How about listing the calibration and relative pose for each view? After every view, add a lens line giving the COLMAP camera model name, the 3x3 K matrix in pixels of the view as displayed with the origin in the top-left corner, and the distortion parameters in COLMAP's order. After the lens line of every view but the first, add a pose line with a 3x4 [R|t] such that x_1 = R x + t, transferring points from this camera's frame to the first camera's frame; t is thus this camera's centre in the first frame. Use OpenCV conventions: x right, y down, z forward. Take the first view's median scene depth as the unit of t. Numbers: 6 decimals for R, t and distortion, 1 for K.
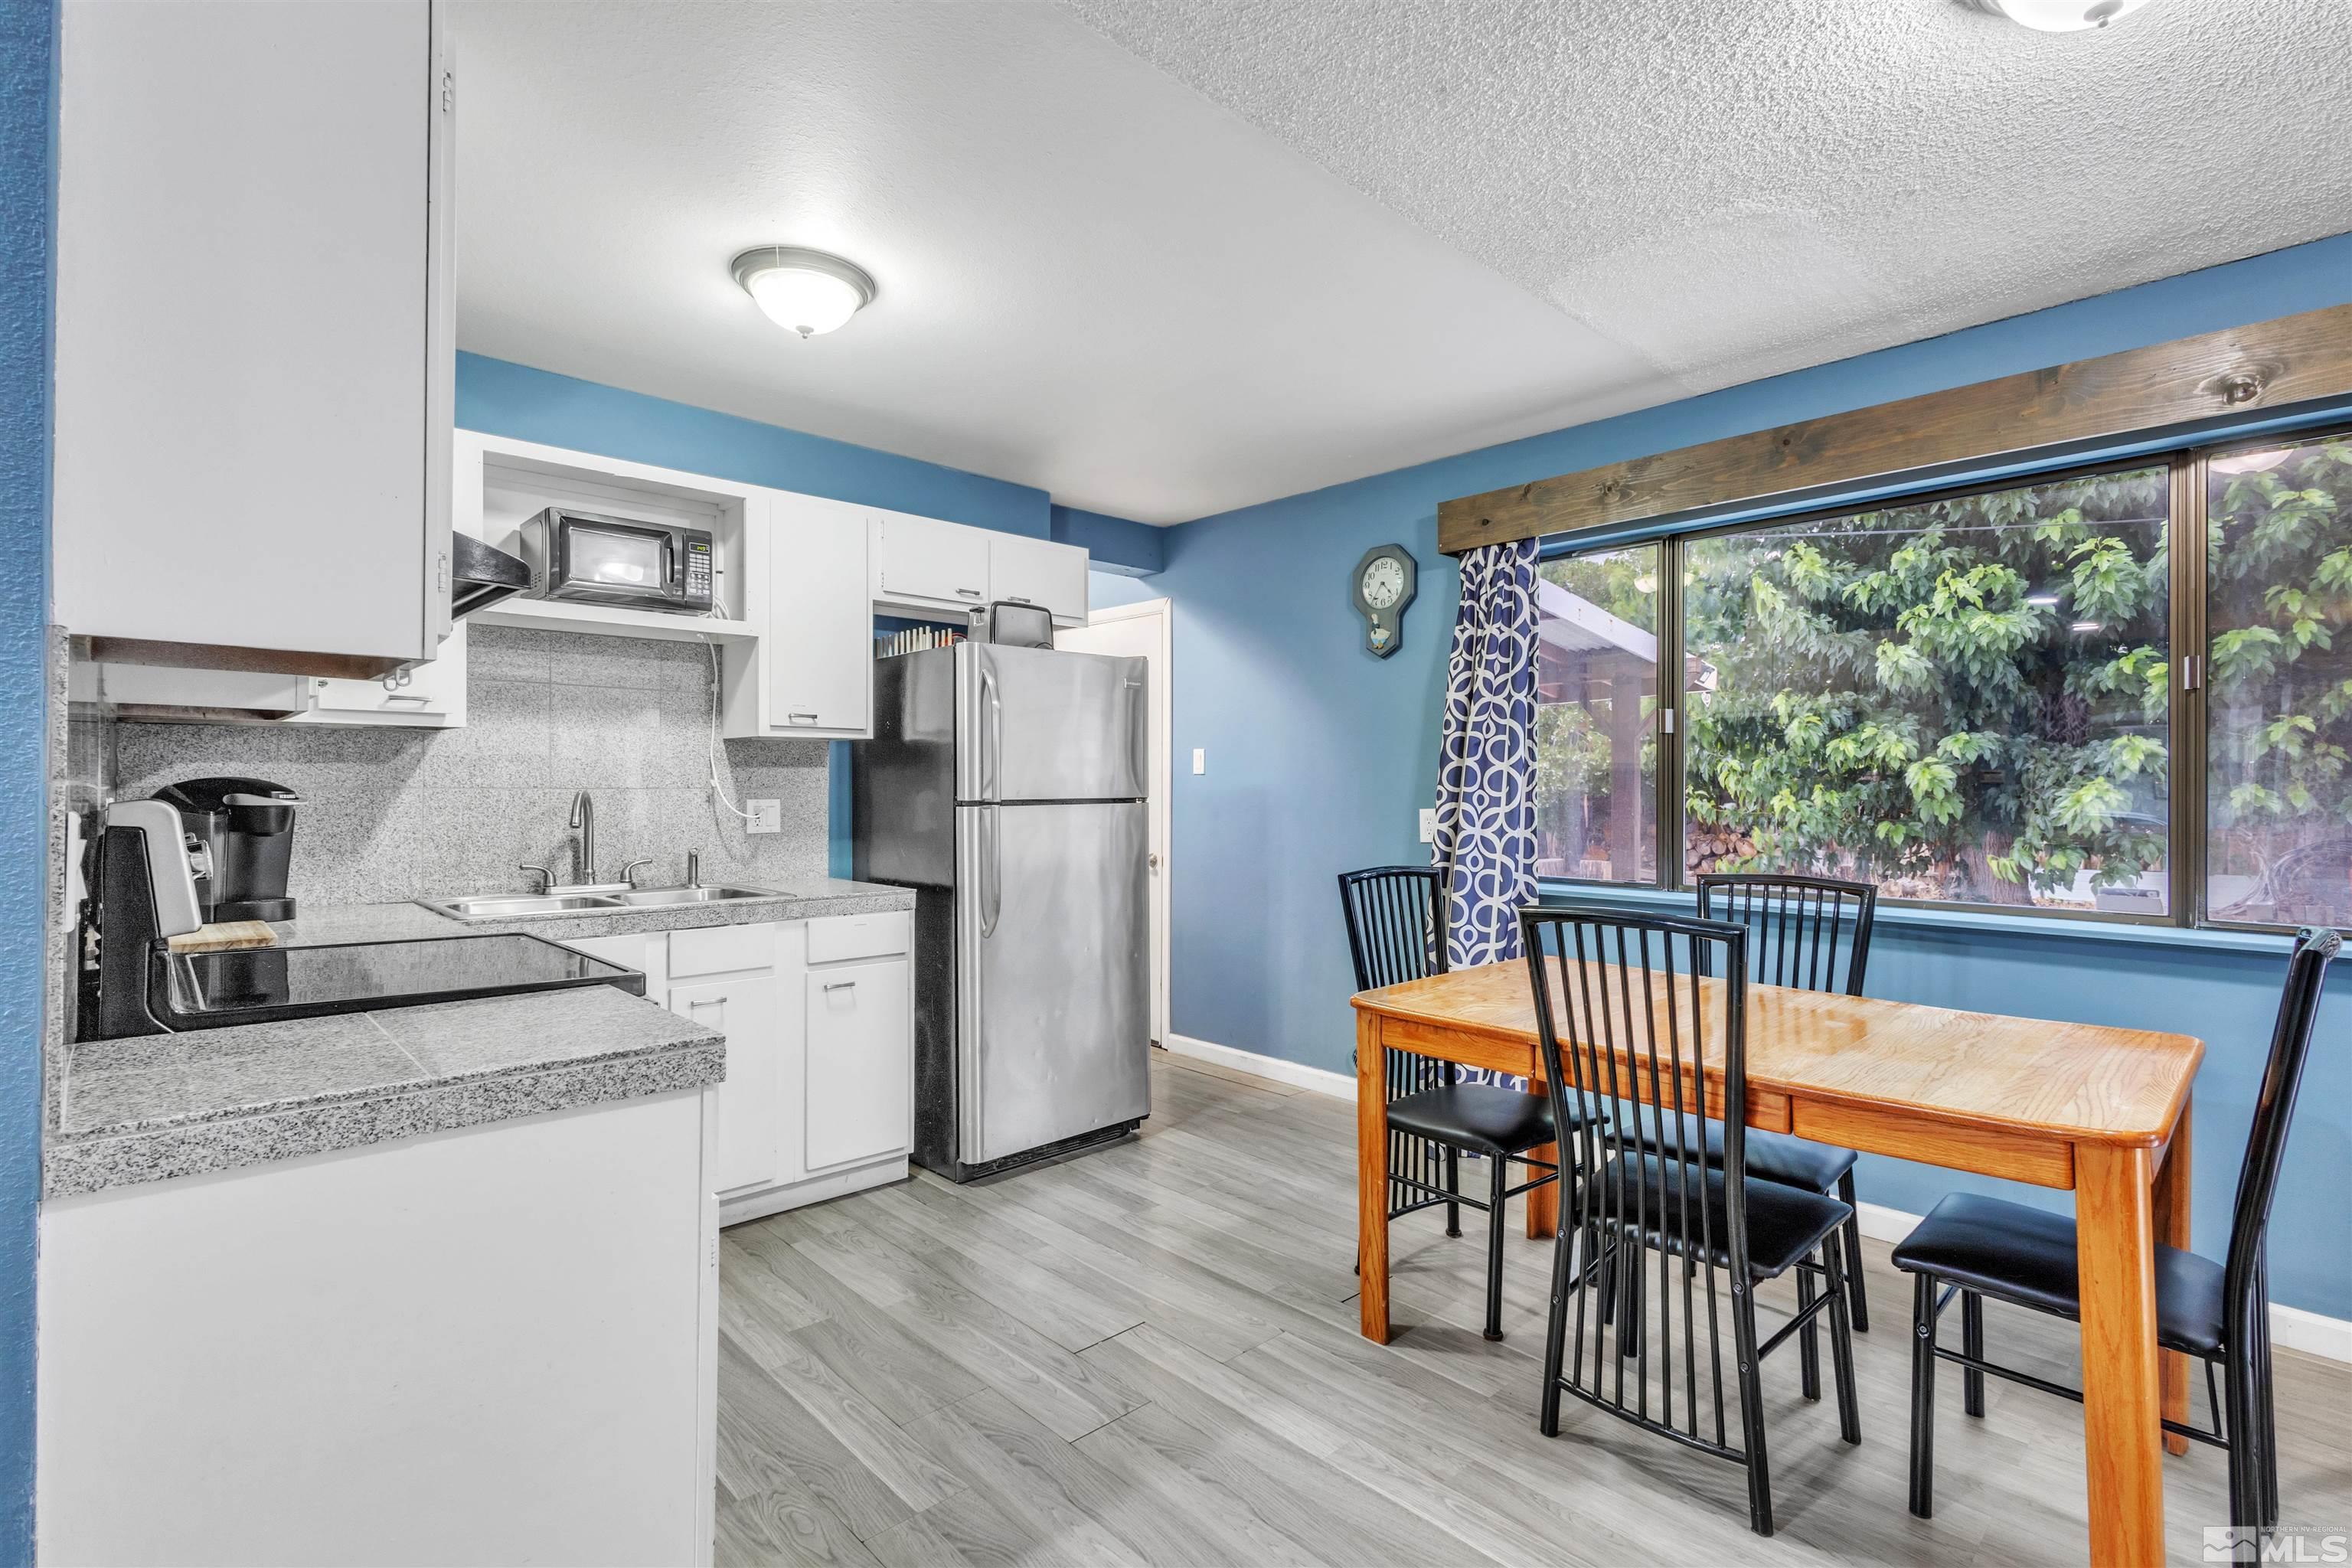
lens RADIAL K [[1088.2, 0, 1175.6], [0, 1088.2, 792.3], [0, 0, 1]] dist [0.000806, -0.000626]
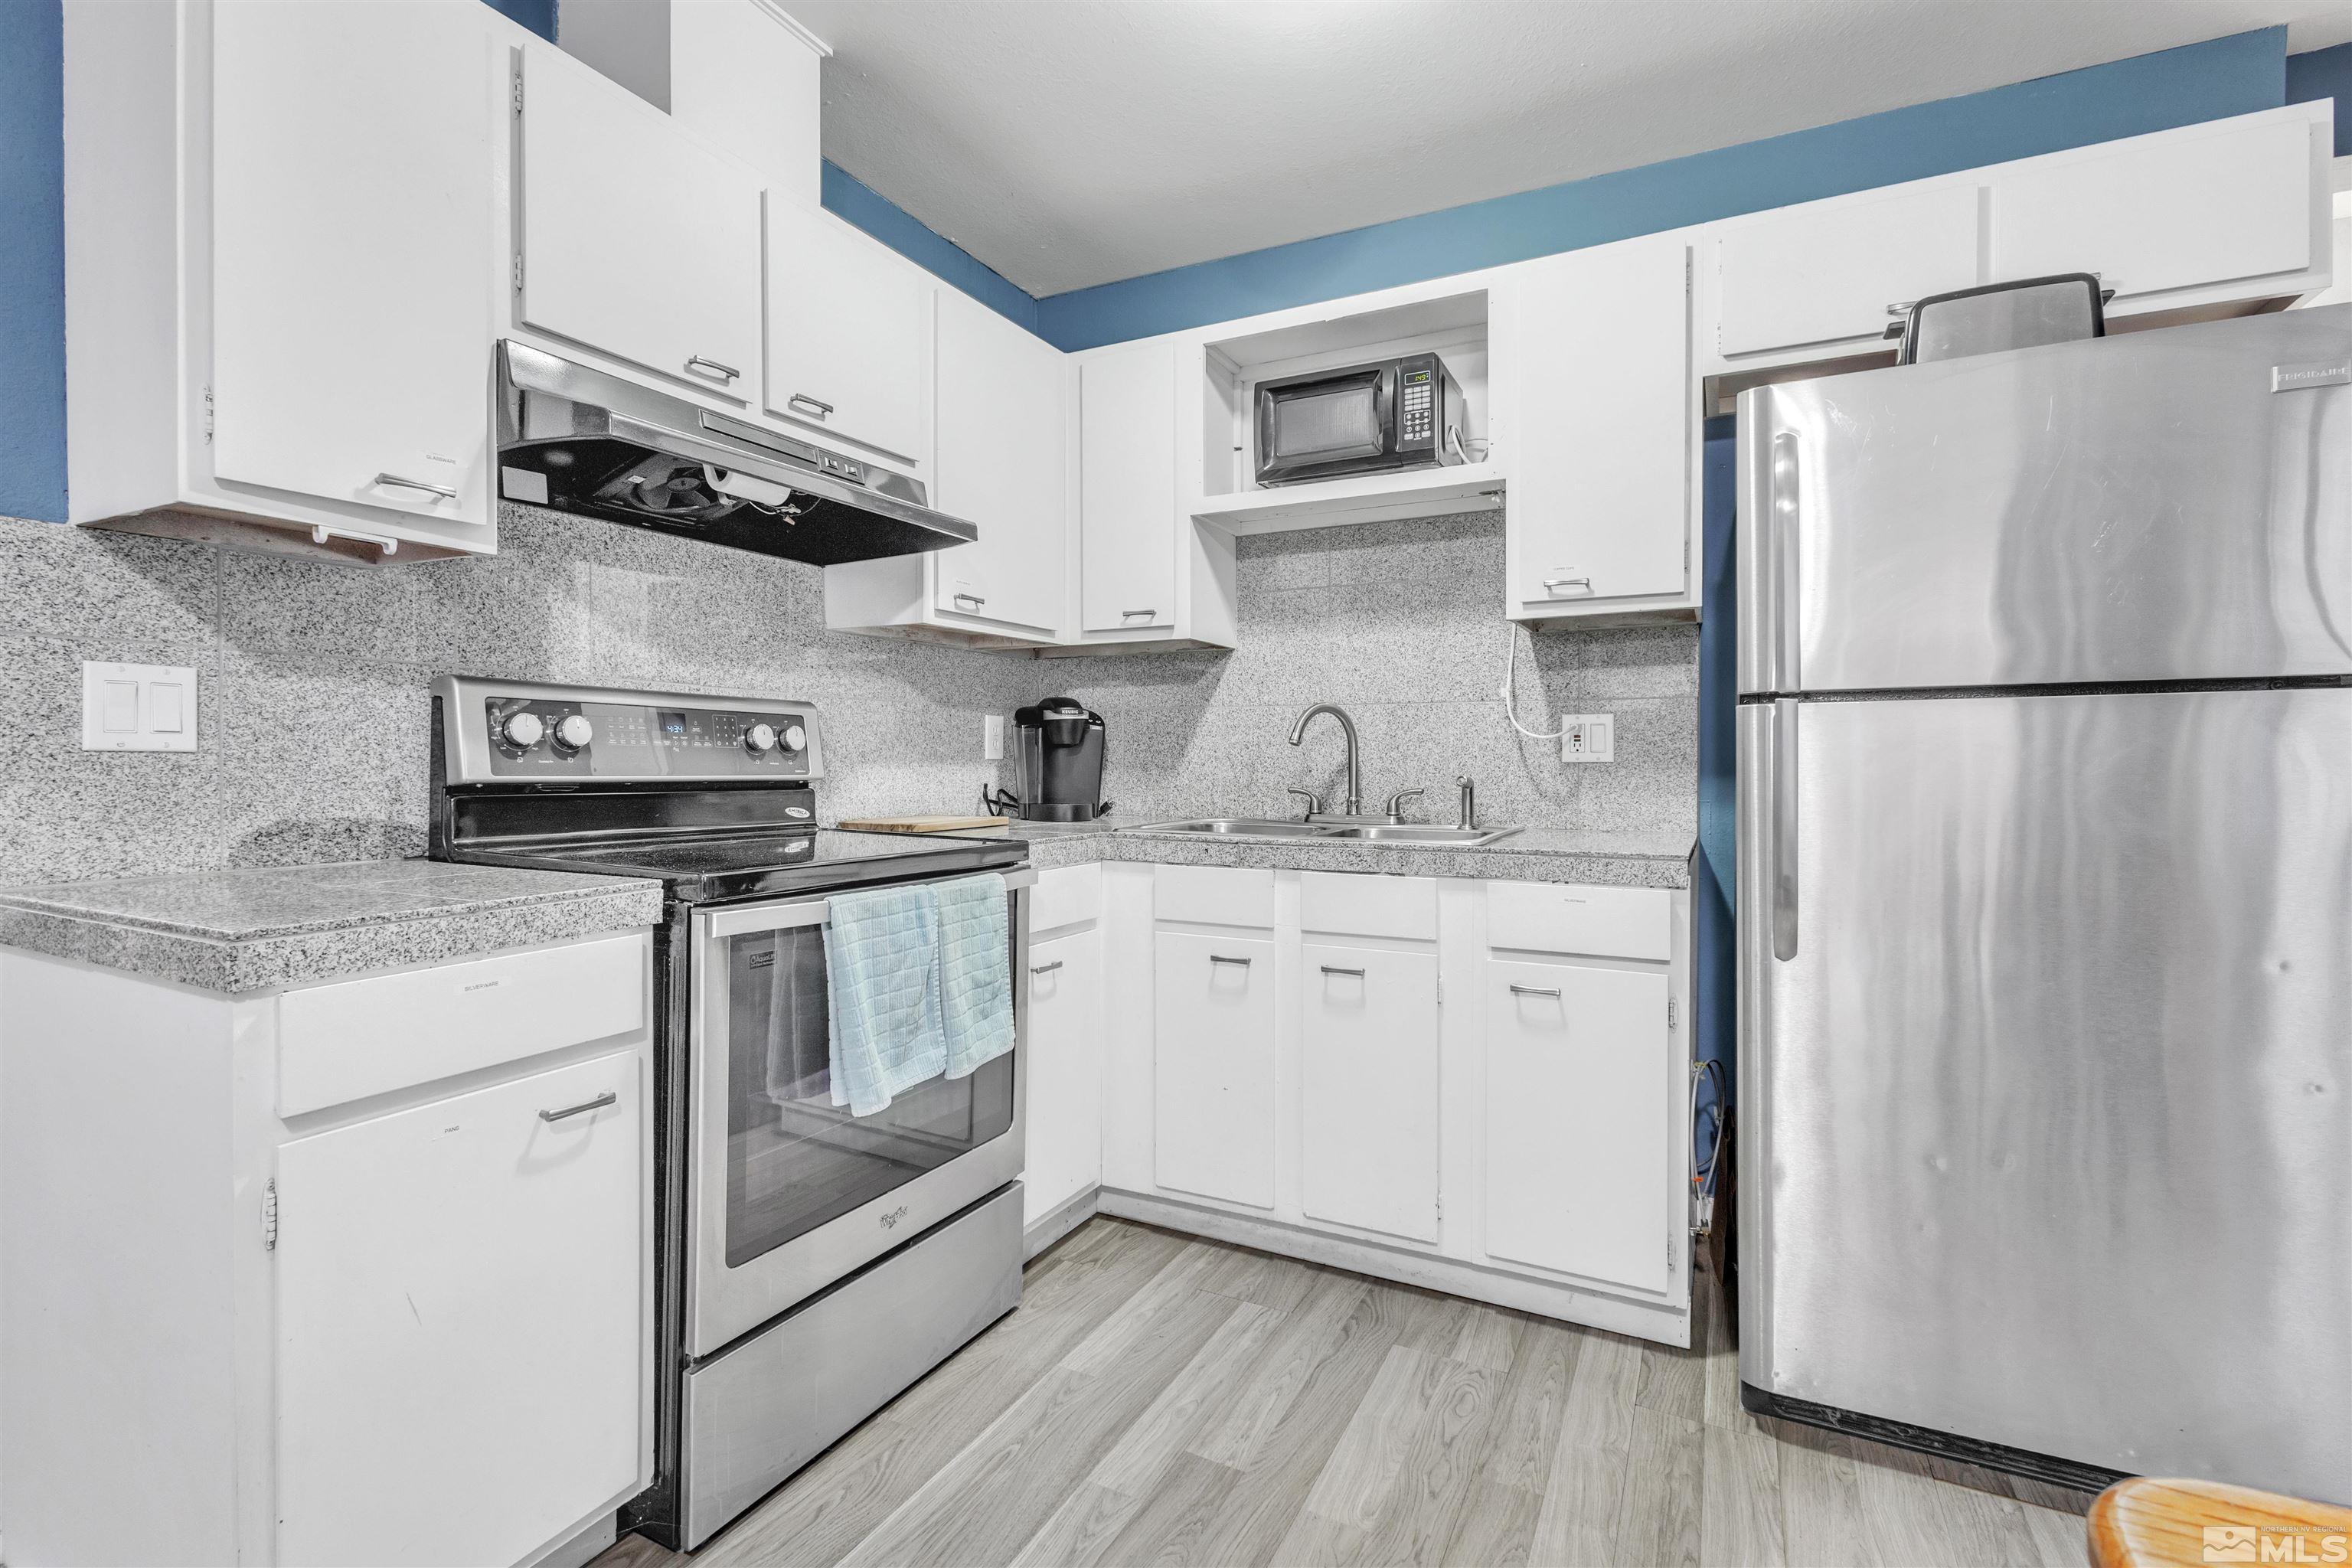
lens RADIAL K [[1080.7, 0, 1172.5], [0, 1080.7, 774.1], [0, 0, 1]] dist [0.000053, -0.000008]
pose [[0.333322, 0.013604, -0.942715, 0.214503], [-0.004920, 0.999907, 0.012690, 0.042015], [0.942800, 0.000409, 0.333358, 0.574231]]
